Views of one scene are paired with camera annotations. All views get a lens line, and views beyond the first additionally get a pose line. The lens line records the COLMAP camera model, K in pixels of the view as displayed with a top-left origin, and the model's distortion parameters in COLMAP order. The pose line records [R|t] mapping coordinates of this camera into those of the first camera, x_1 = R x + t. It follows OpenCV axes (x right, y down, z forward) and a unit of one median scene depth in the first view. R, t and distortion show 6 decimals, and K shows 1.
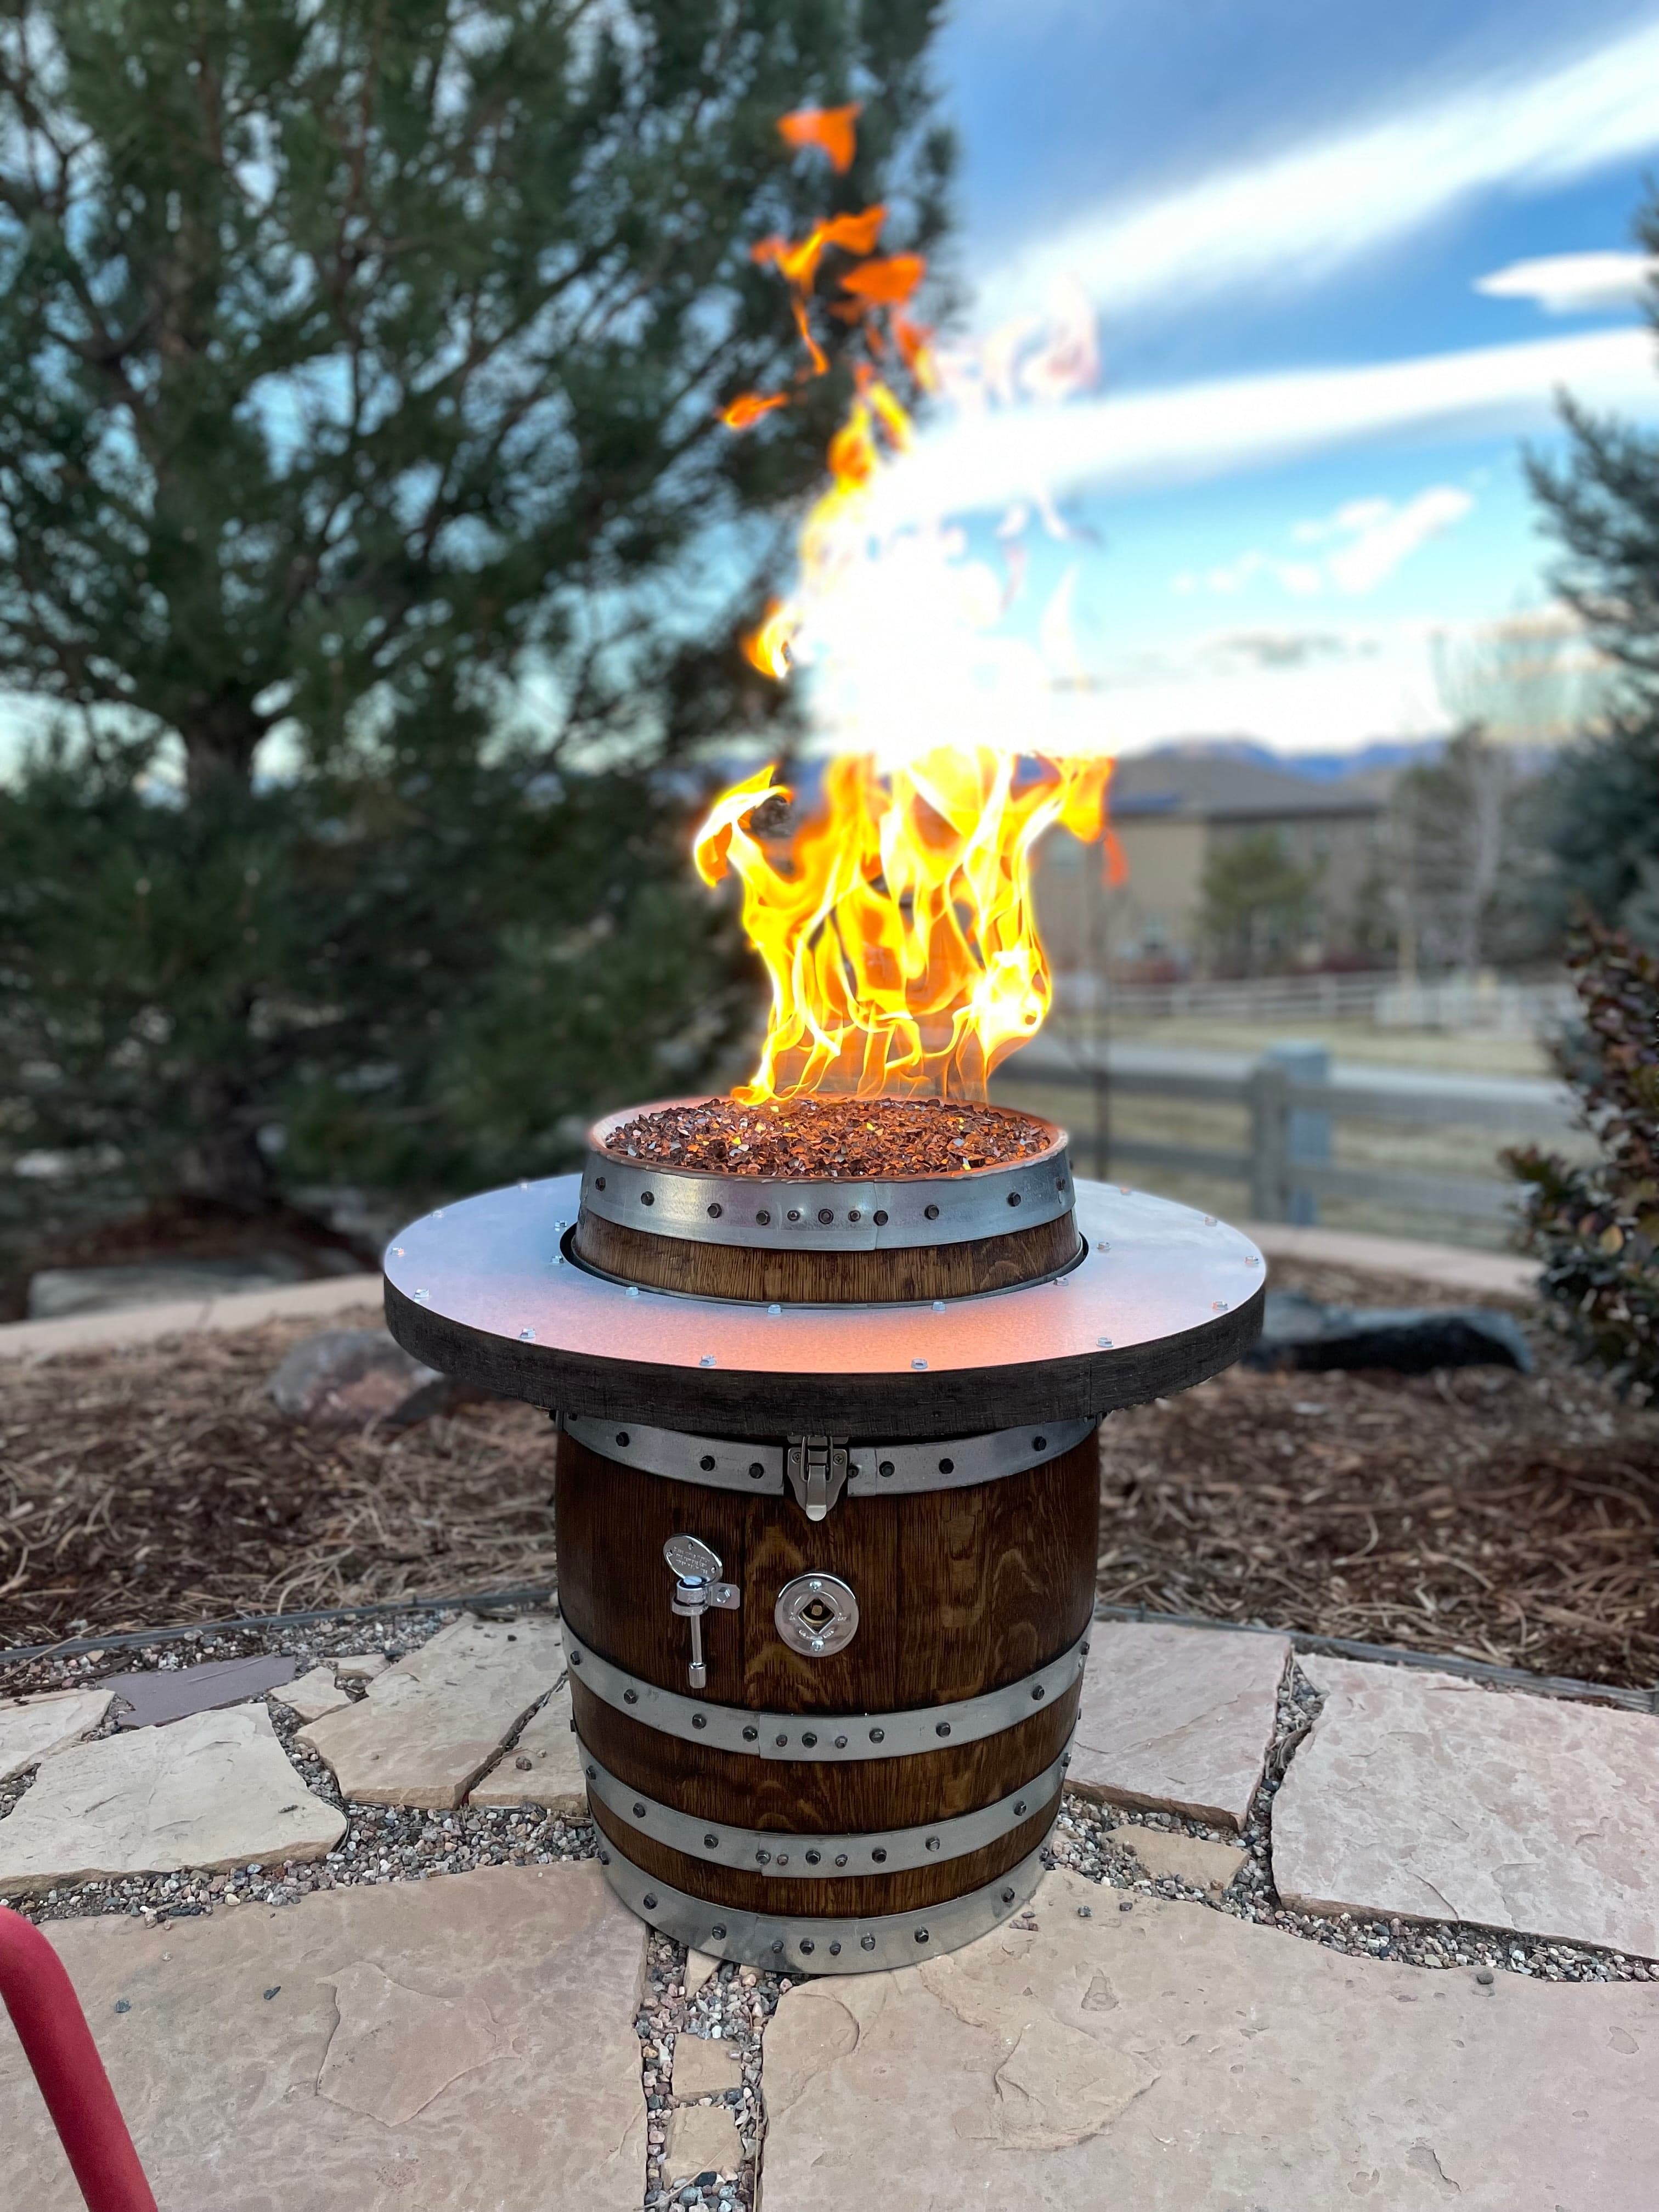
lens RADIAL K [[1669.9, 0, 829.5], [0, 1669.9, 1106.0], [0, 0, 1]] dist [0.080620, -0.113803]
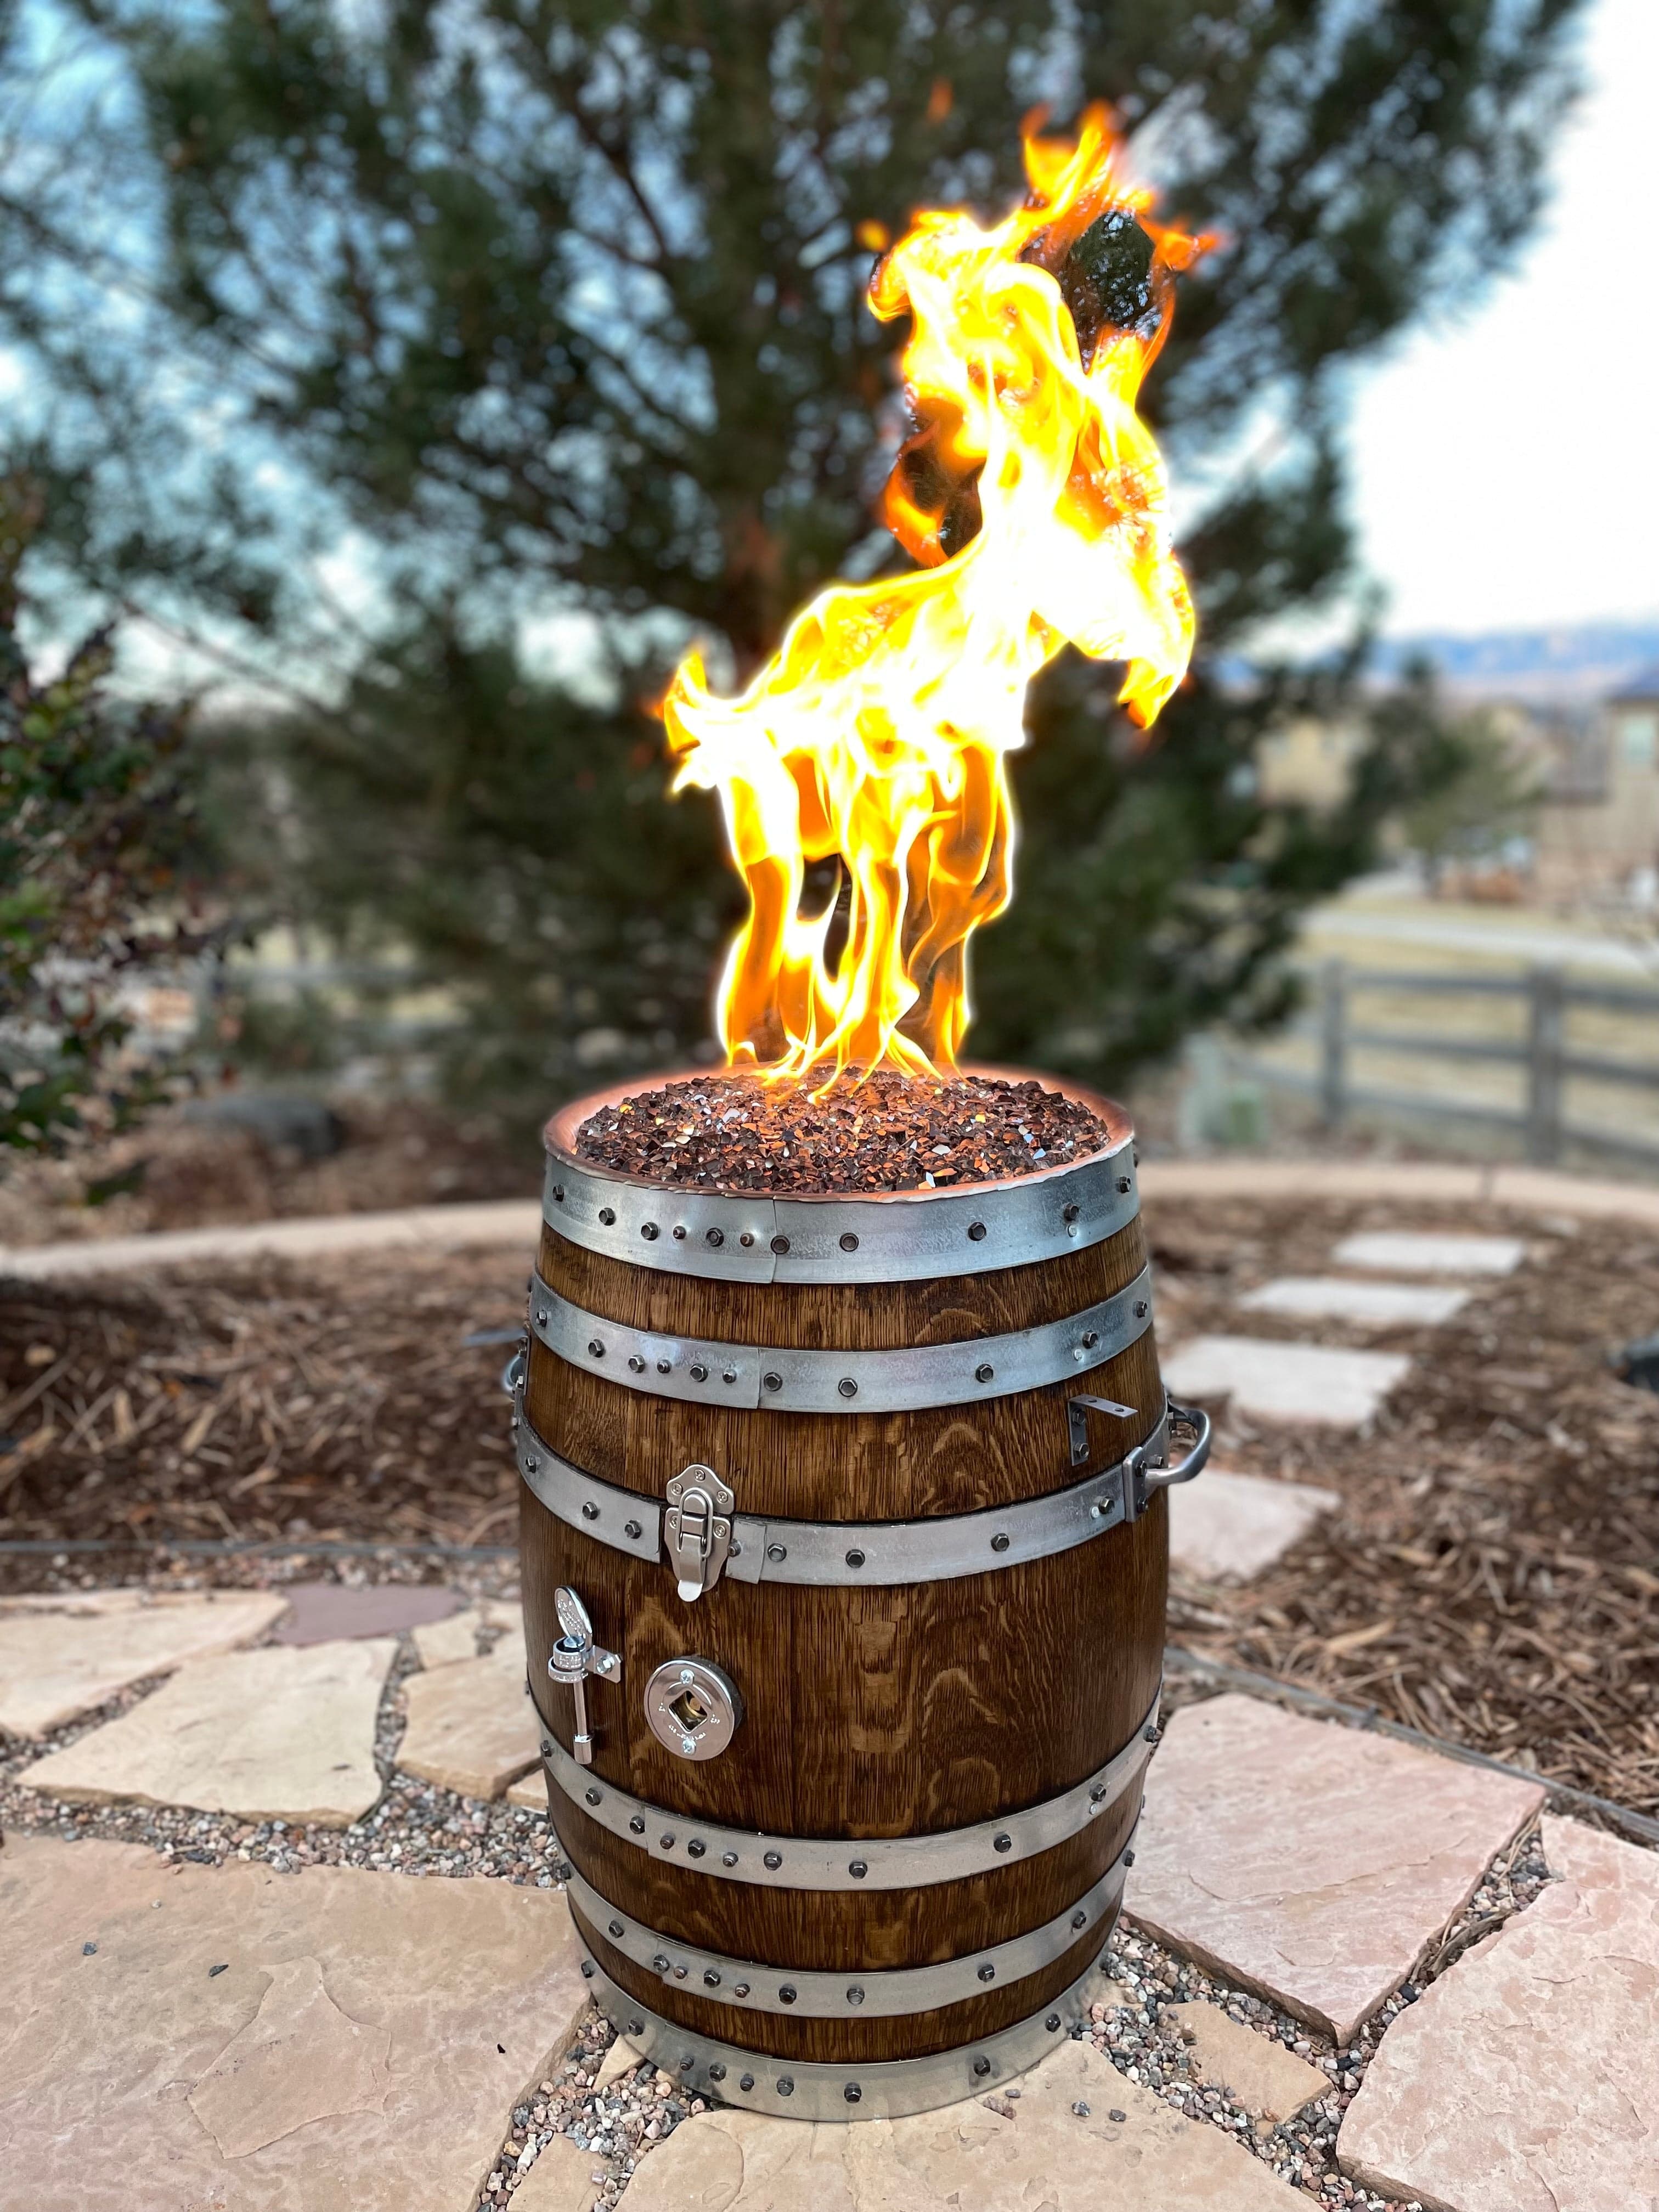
lens RADIAL K [[1669.9, 0, 829.5], [0, 1669.9, 1106.0], [0, 0, 1]] dist [0.080620, -0.113803]
pose [[0.933738, 0.064351, -0.352125, 0.305360], [-0.043139, 0.996768, 0.067768, -0.051084], [0.355348, -0.048087, 0.933497, 0.238181]]
